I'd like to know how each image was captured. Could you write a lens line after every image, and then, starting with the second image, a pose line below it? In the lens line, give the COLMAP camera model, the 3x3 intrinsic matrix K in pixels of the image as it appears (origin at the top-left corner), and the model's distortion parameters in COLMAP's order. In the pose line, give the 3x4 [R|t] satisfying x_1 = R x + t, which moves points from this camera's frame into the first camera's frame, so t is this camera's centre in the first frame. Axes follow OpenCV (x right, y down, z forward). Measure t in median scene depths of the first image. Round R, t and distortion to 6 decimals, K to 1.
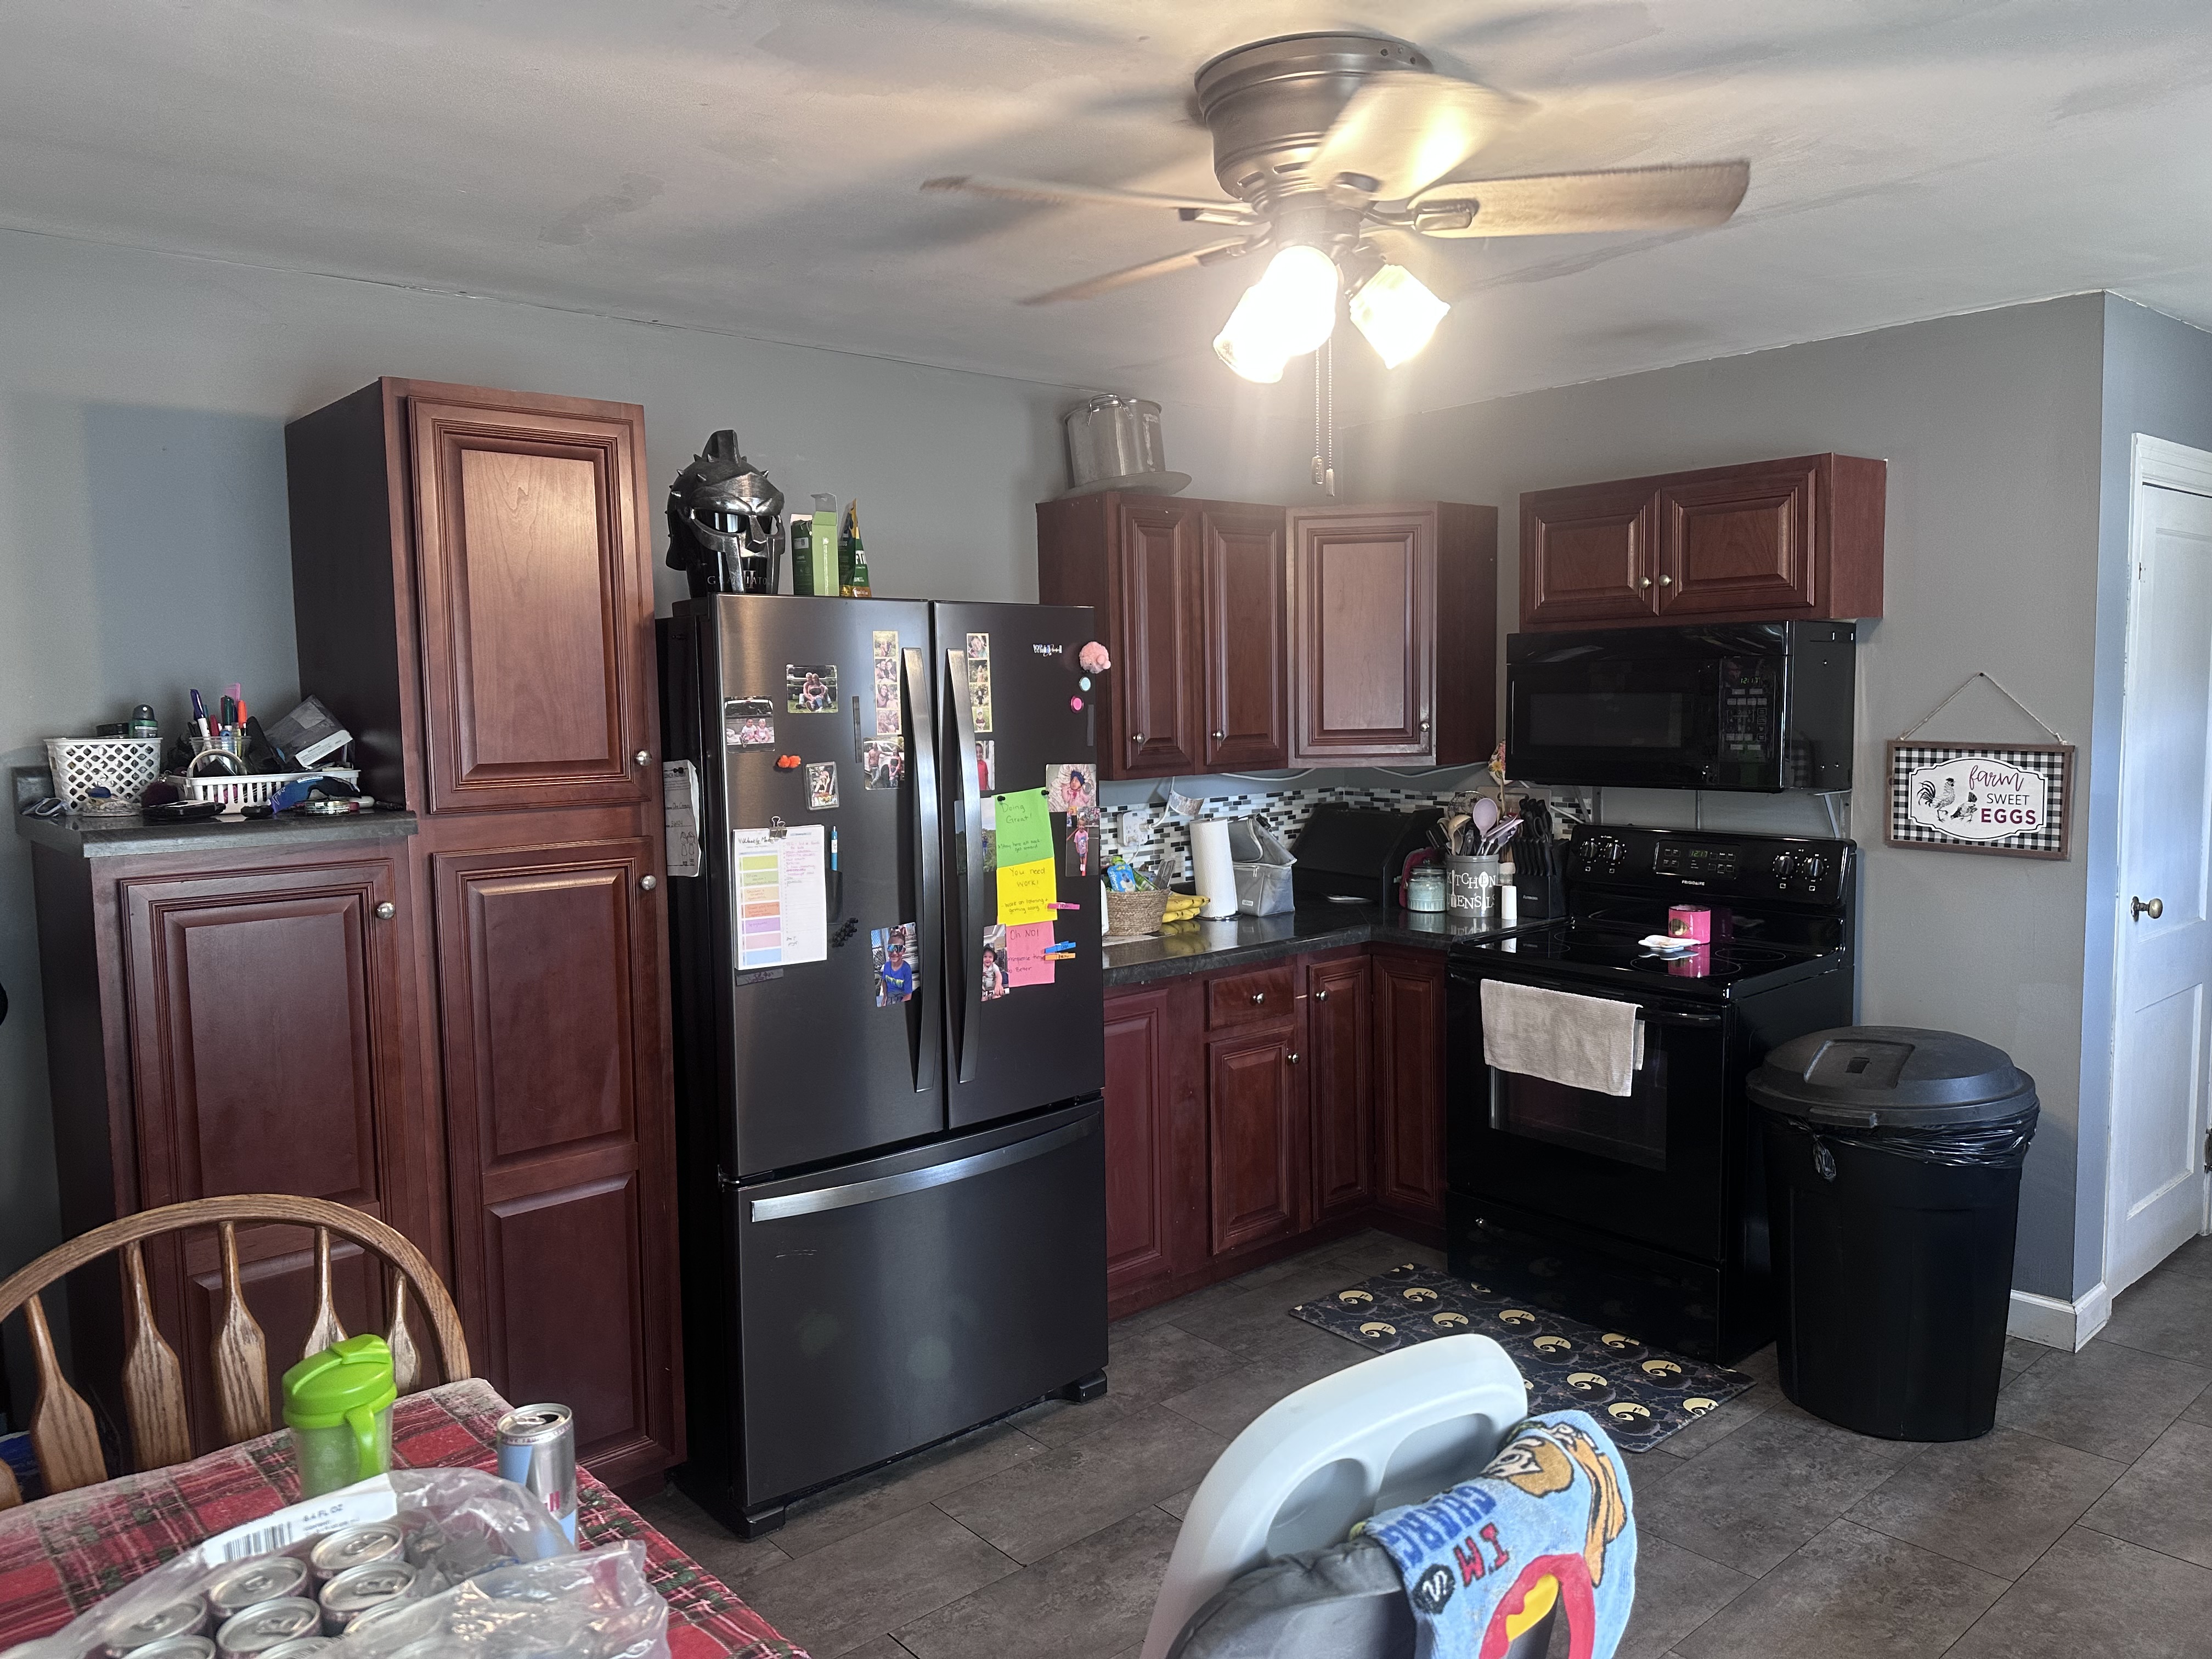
lens RADIAL K [[1544.2, 0, 1118.7], [0, 1544.2, 825.7], [0, 0, 1]] dist [0.031470, -0.025901]
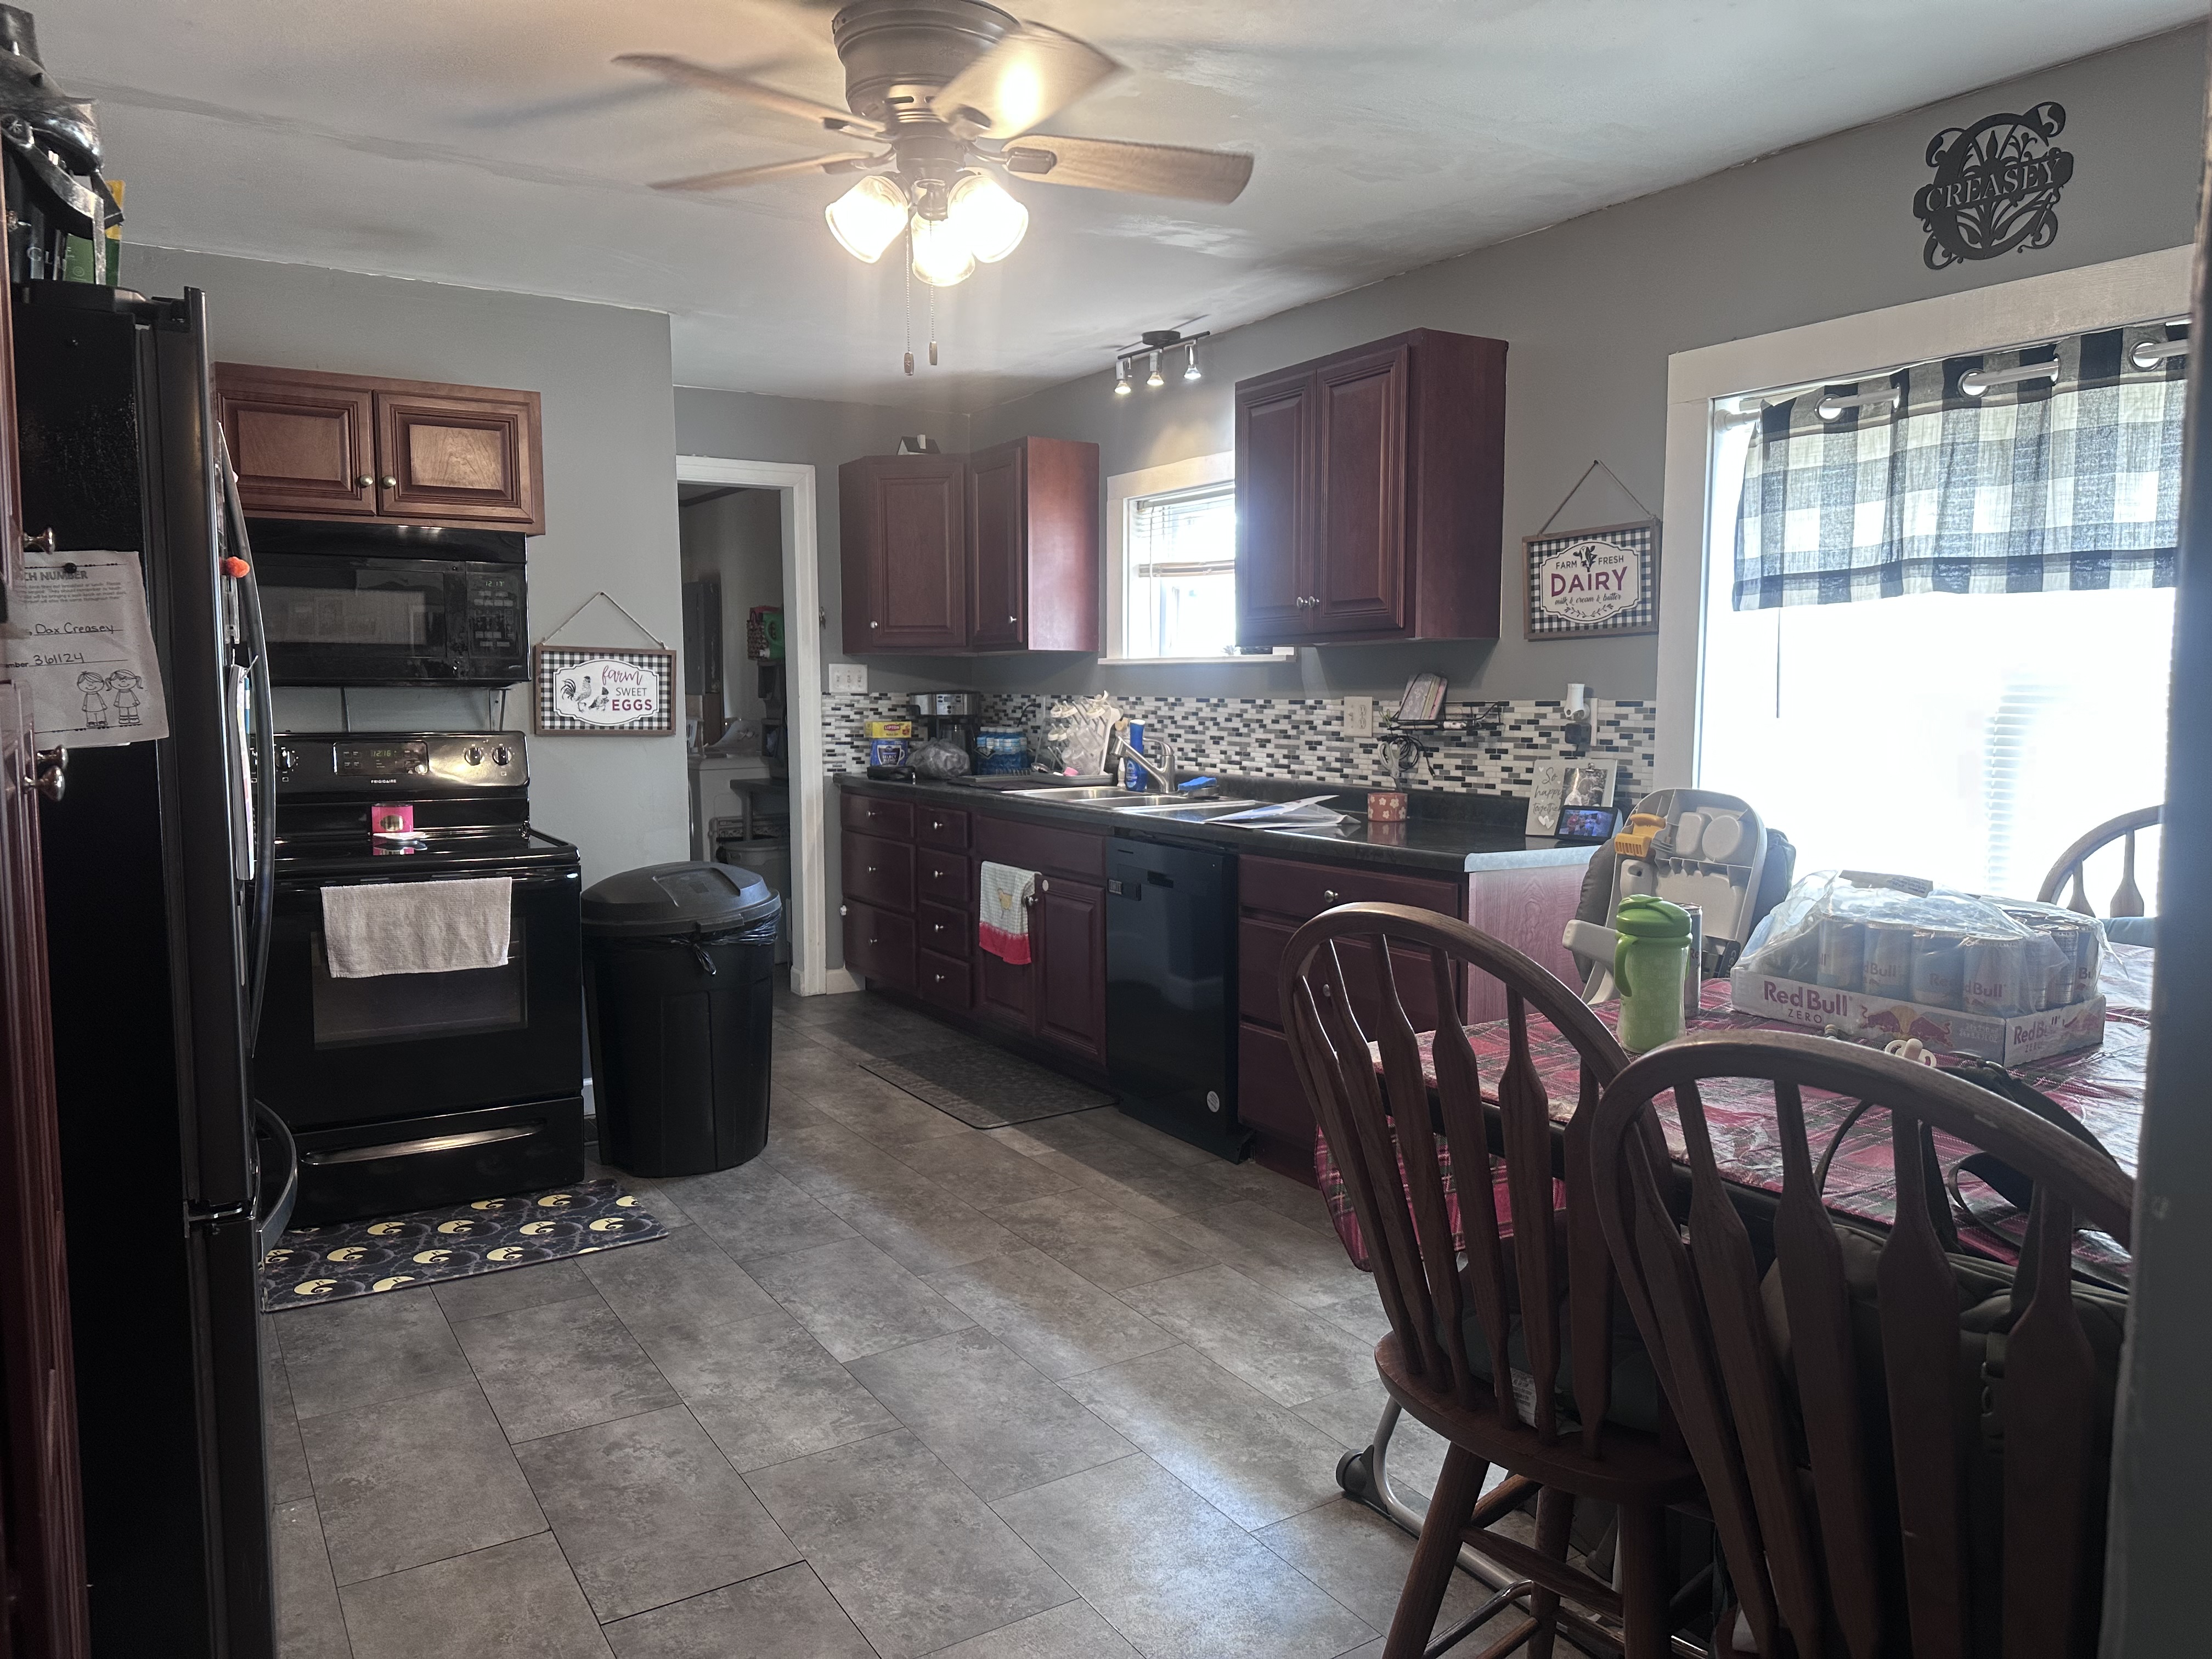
lens RADIAL K [[1544.2, 0, 1119.9], [0, 1544.2, 831.4], [0, 0, 1]] dist [0.031470, -0.025901]
pose [[0.146693, -0.077892, 0.986111, -0.646334], [0.076944, 0.994773, 0.067130, 0.043255], [-0.986185, 0.066028, 0.151920, 0.408320]]
